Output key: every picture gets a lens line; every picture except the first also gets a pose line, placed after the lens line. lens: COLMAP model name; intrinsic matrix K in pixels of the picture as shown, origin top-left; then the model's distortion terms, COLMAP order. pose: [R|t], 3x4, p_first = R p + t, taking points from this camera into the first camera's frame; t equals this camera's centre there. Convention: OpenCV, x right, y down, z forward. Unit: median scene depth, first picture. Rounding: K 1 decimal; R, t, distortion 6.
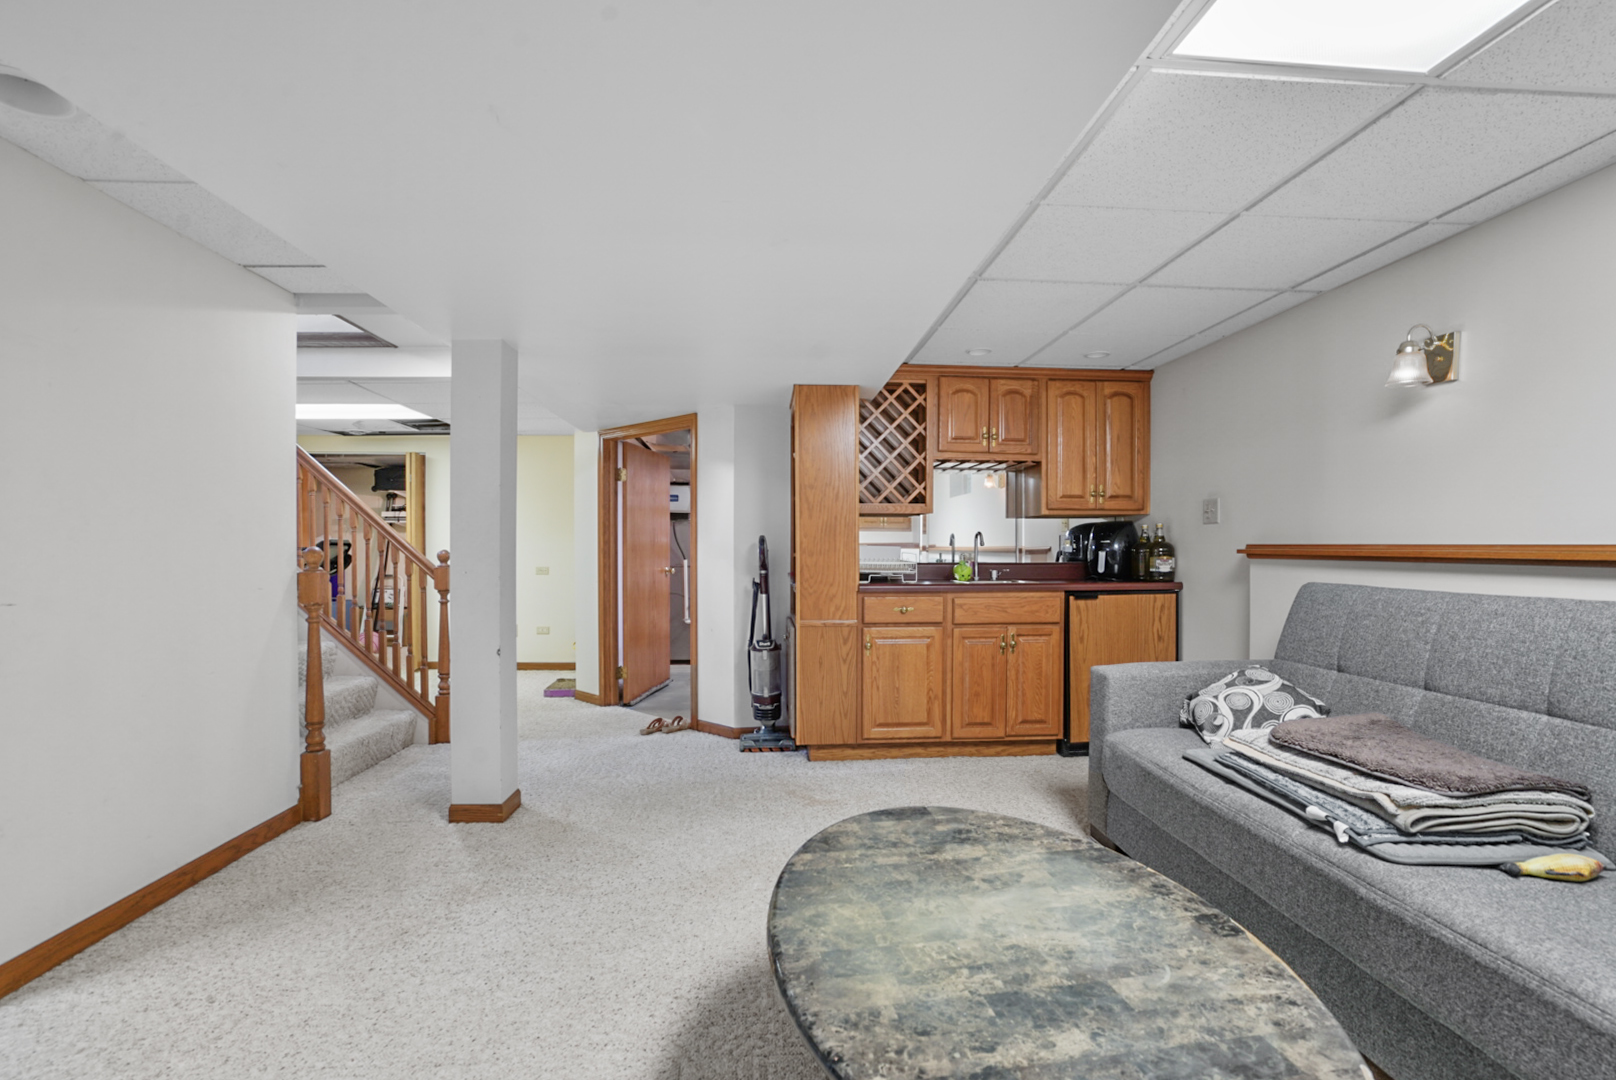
lens RADIAL K [[757.5, 0, 810.7], [0, 757.5, 548.2], [0, 0, 1]] dist [-0.003321, 0.002469]
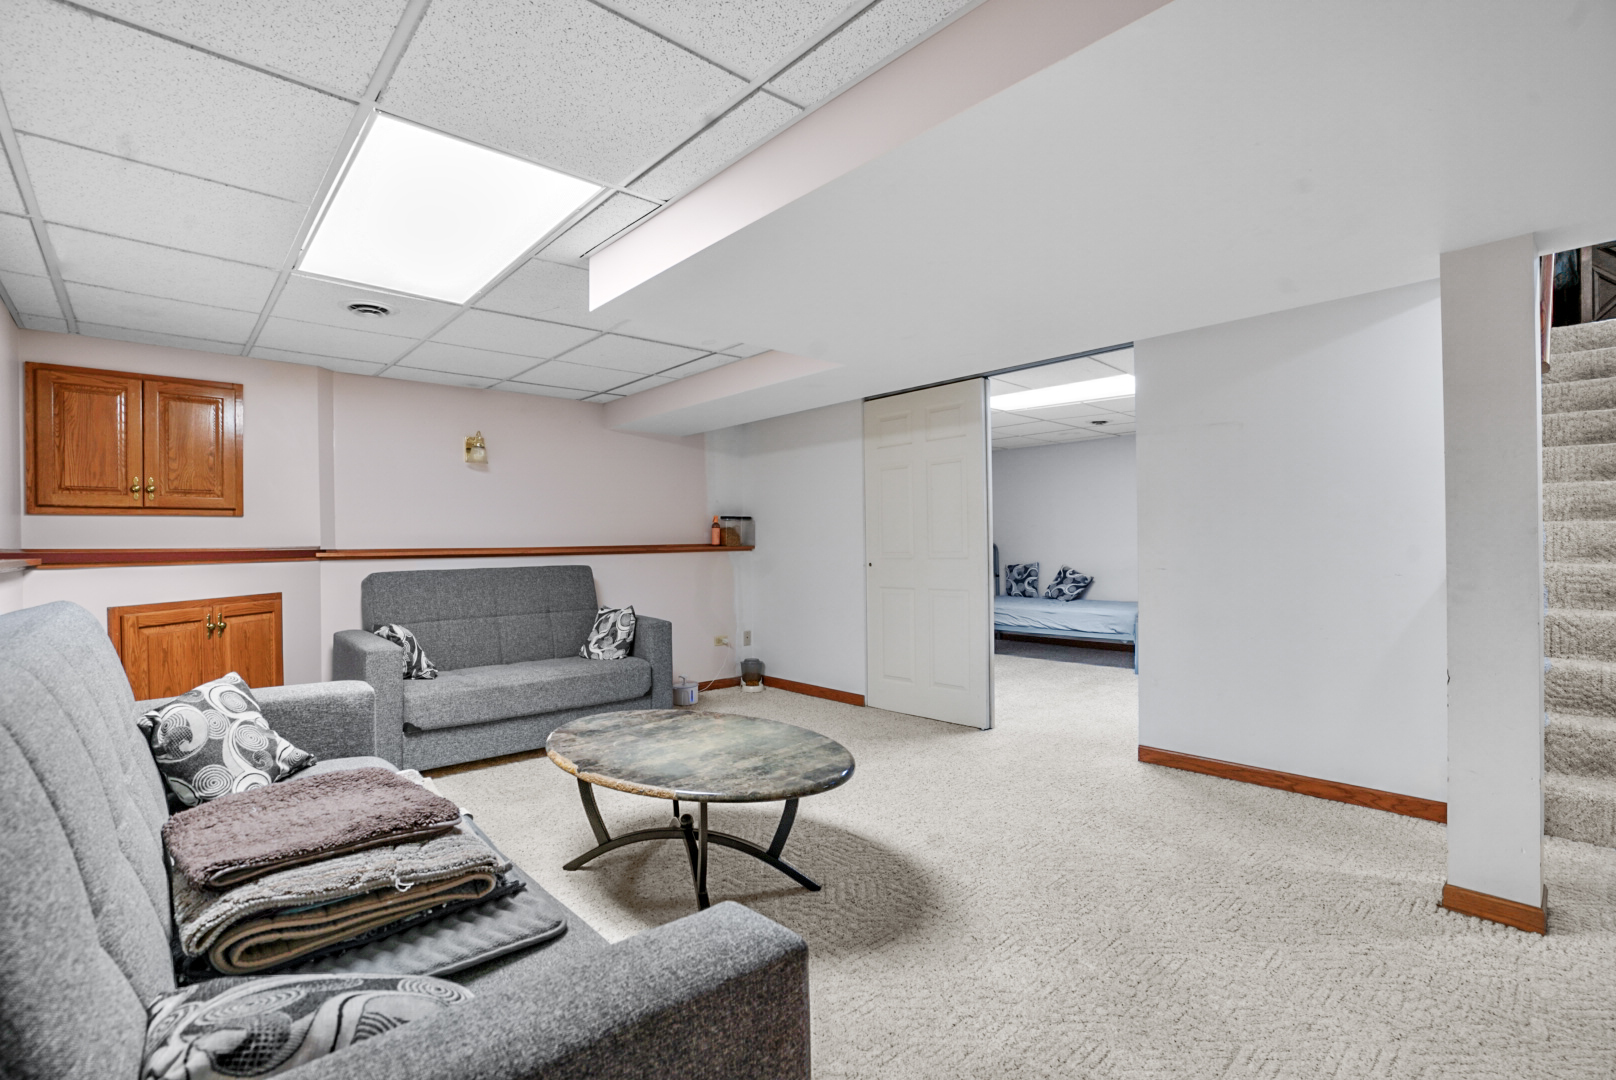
lens RADIAL K [[757.5, 0, 805.7], [0, 757.5, 546.7], [0, 0, 1]] dist [-0.003321, 0.002469]
pose [[-0.790160, 0.002141, -0.612897, 0.983181], [0.007529, 0.999952, -0.006213, 0.011836], [0.612854, -0.009523, -0.790138, 2.197143]]
